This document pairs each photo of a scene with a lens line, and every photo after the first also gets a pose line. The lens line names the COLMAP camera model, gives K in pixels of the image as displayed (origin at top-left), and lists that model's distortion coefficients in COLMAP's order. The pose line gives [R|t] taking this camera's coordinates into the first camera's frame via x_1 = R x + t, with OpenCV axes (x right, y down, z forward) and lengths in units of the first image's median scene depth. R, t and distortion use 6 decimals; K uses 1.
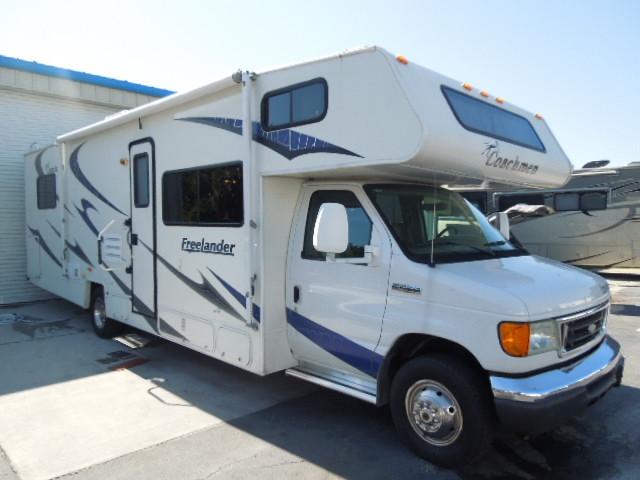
lens RADIAL K [[470.7, 0, 314.5], [0, 470.7, 244.0], [0, 0, 1]] dist [0.011980, 0.012836]
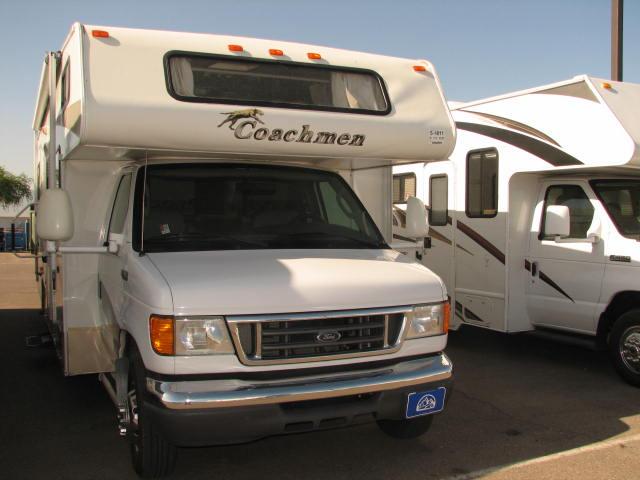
lens RADIAL K [[635.7, 0, 320.9], [0, 635.7, 234.0], [0, 0, 1]] dist [-0.095825, 0.000000]
pose [[0.934528, 0.004890, -0.355856, 0.914201], [-0.015448, 0.999521, -0.026835, 0.031008], [0.355554, 0.030575, 0.934156, -0.004212]]
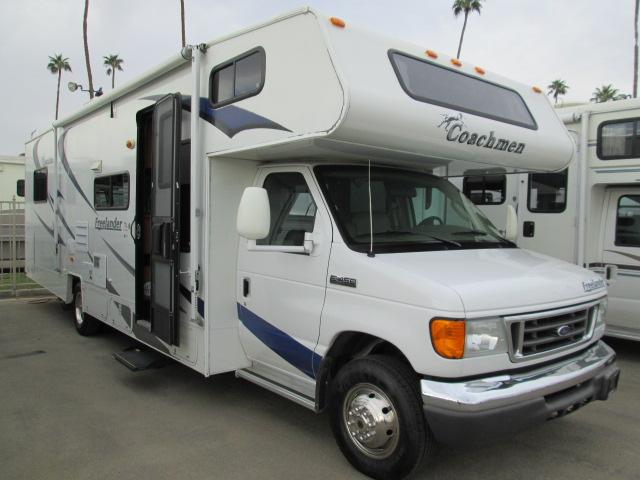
lens RADIAL K [[516.1, 0, 315.1], [0, 516.1, 246.4], [0, 0, 1]] dist [-0.020796, 0.020414]
pose [[0.994539, 0.012213, -0.103650, 0.225285], [-0.012359, 0.999923, -0.000759, 0.030344], [0.103632, 0.002036, 0.994614, 0.030292]]
